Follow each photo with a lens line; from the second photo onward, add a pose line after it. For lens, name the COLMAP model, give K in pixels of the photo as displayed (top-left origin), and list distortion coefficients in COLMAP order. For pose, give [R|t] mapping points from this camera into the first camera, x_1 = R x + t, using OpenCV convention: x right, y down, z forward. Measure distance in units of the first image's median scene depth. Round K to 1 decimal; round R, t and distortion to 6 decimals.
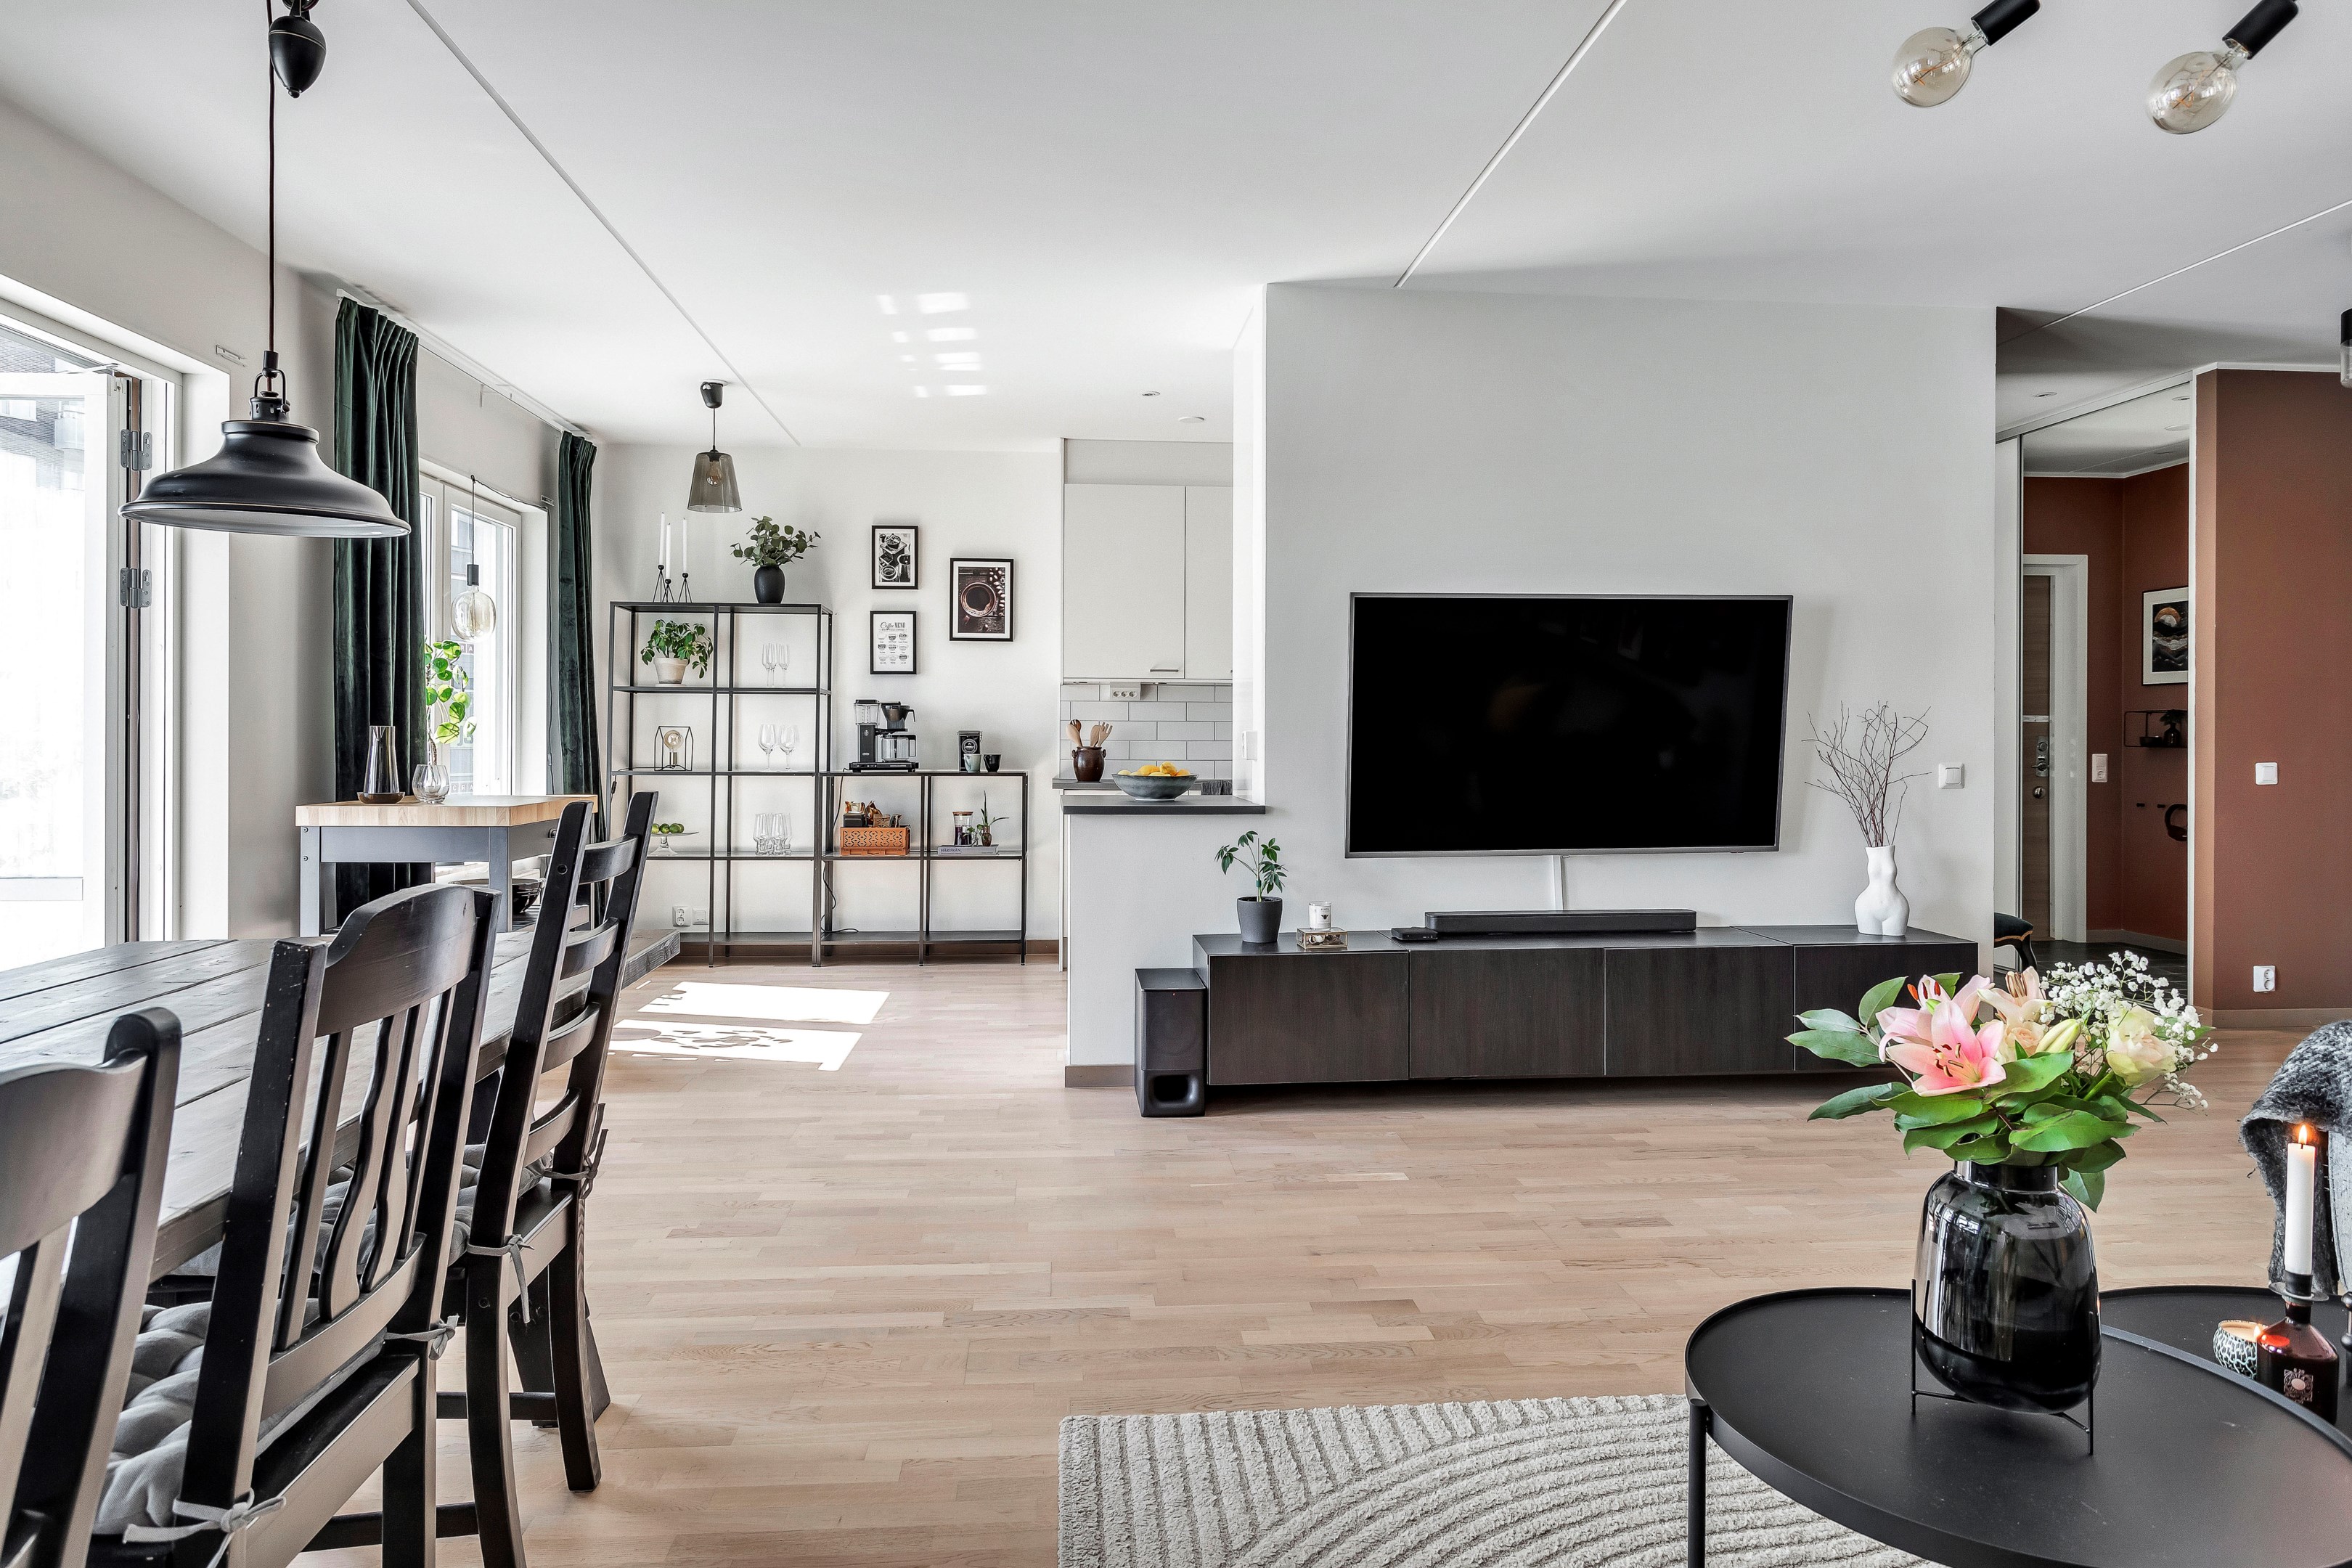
lens RADIAL K [[1423.2, 0, 1138.8], [0, 1423.2, 743.7], [0, 0, 1]] dist [0.005793, -0.002176]
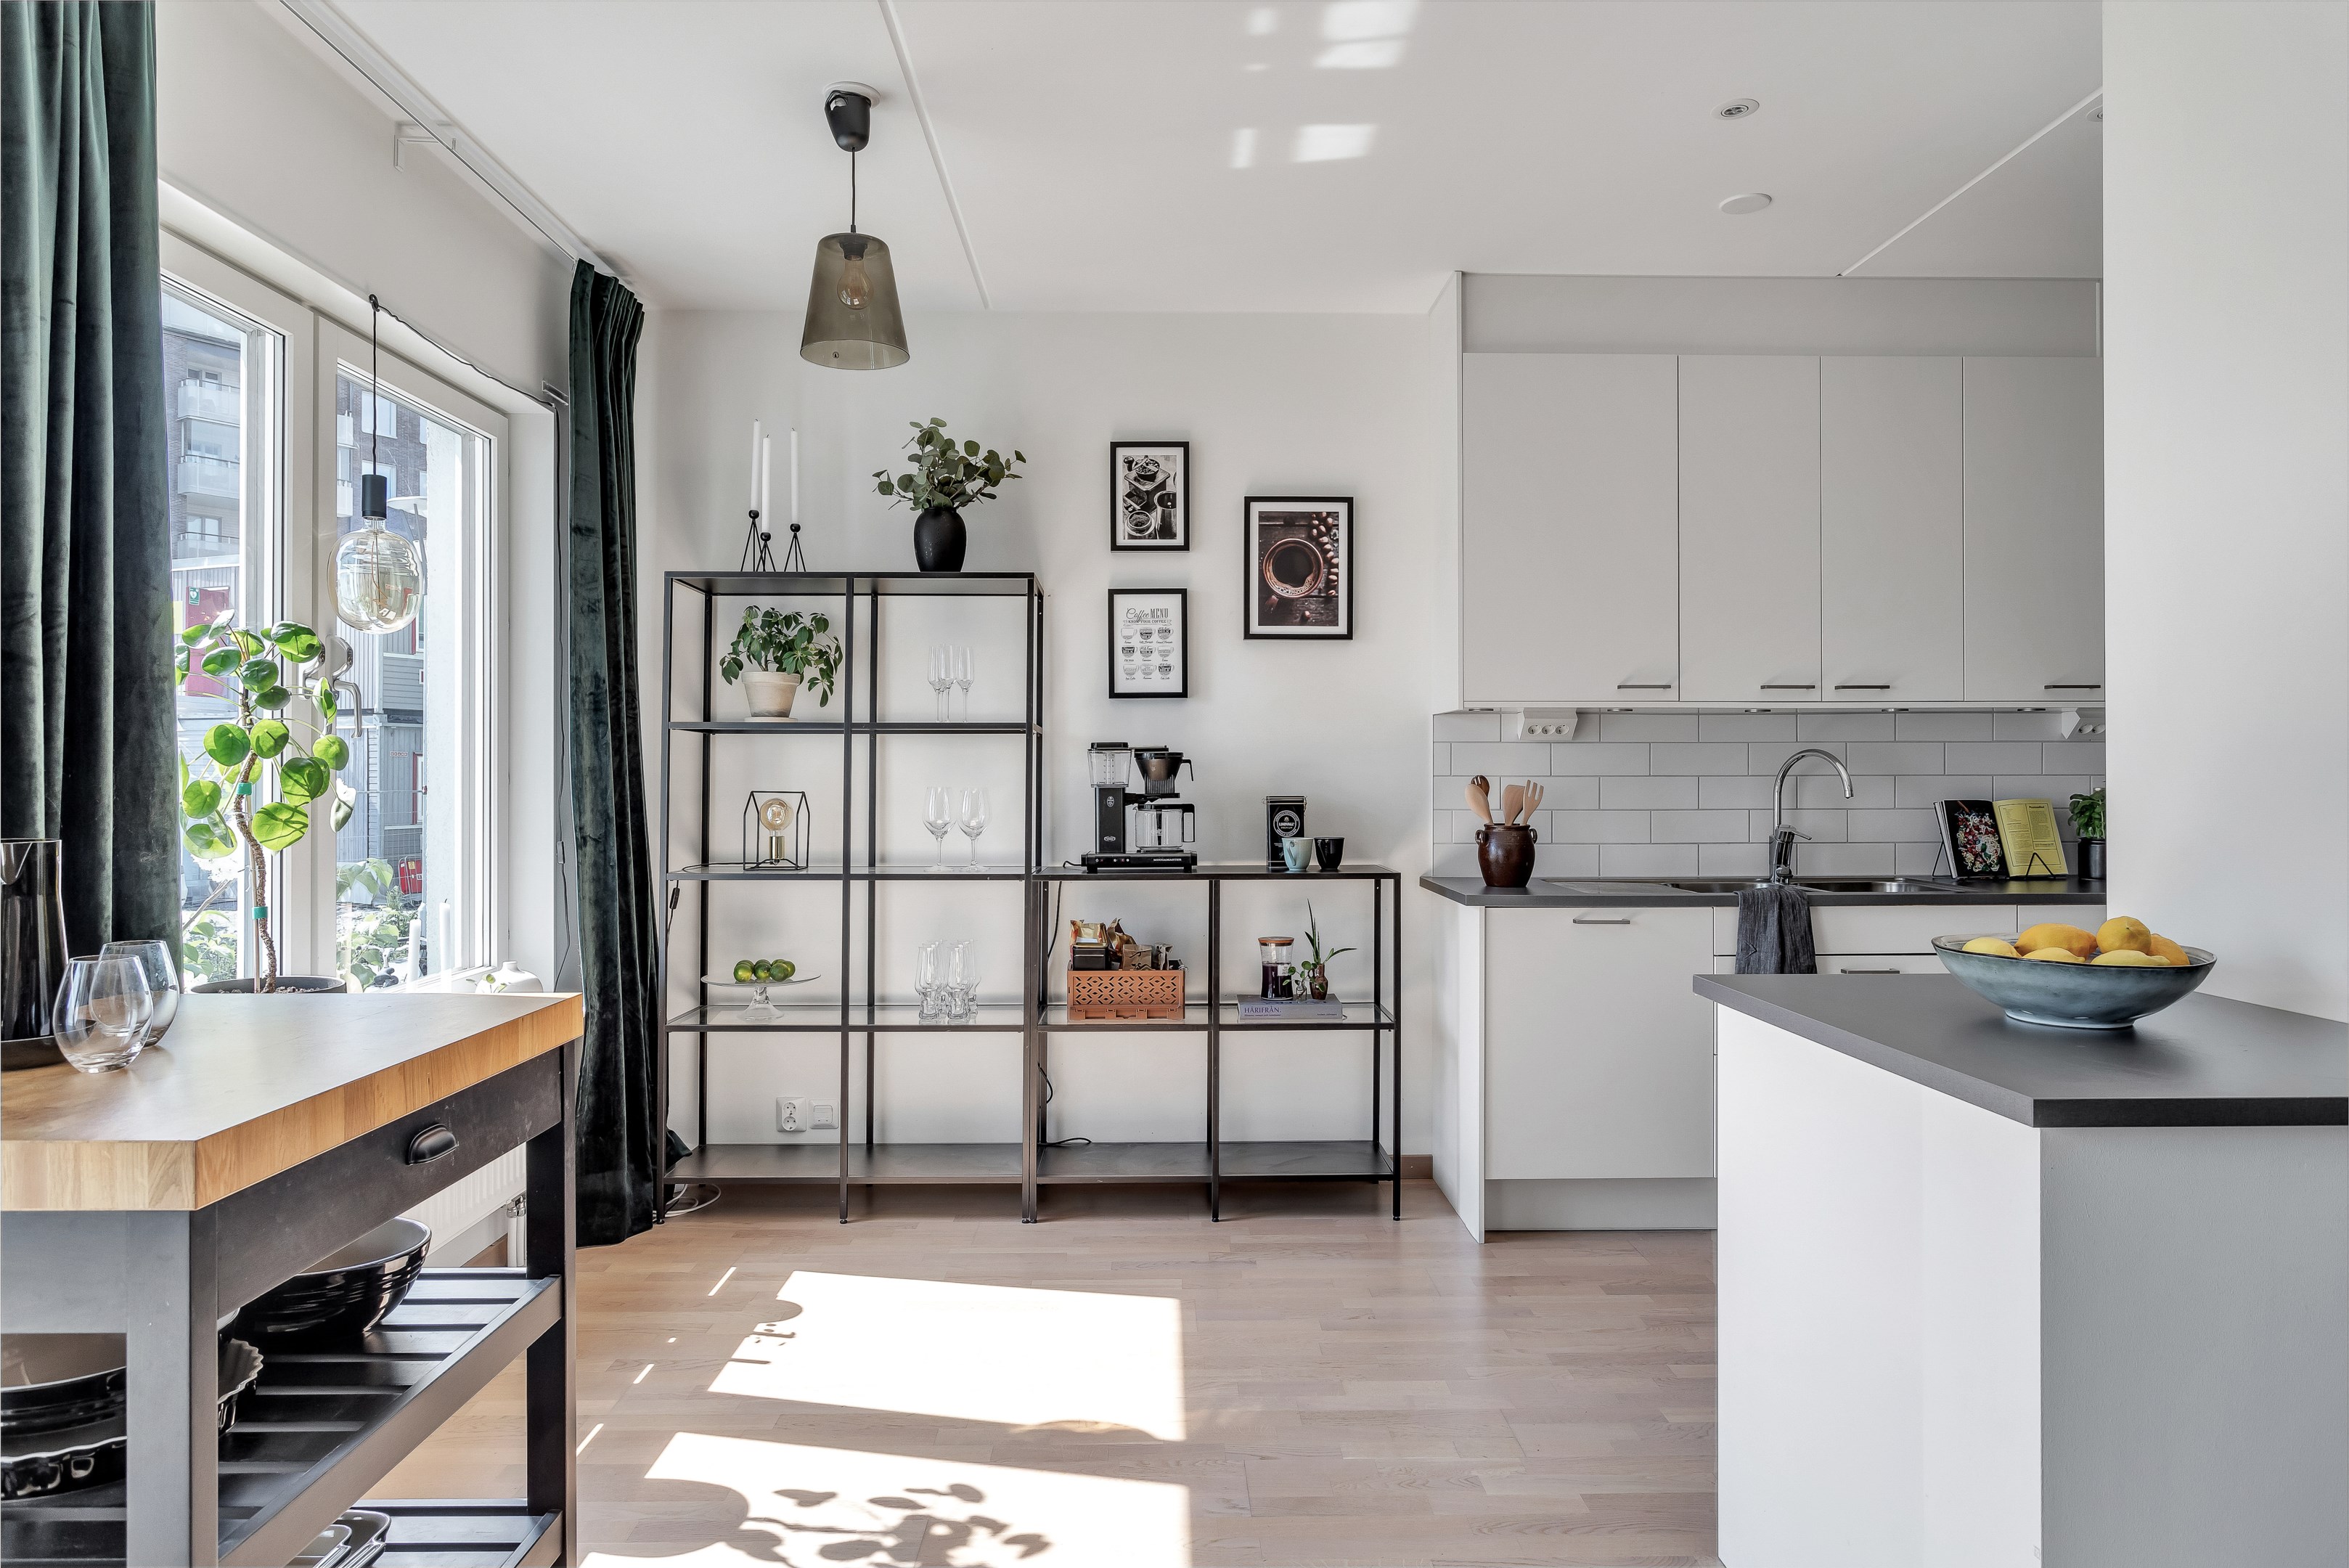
lens RADIAL K [[1464.9, 0, 1153.8], [0, 1464.9, 781.9], [0, 0, 1]] dist [-0.009737, 0.010655]
pose [[0.997746, -0.003513, -0.067017, -0.134560], [0.003640, 0.999992, 0.001774, -0.016325], [0.067010, -0.002014, 0.997750, 0.419154]]
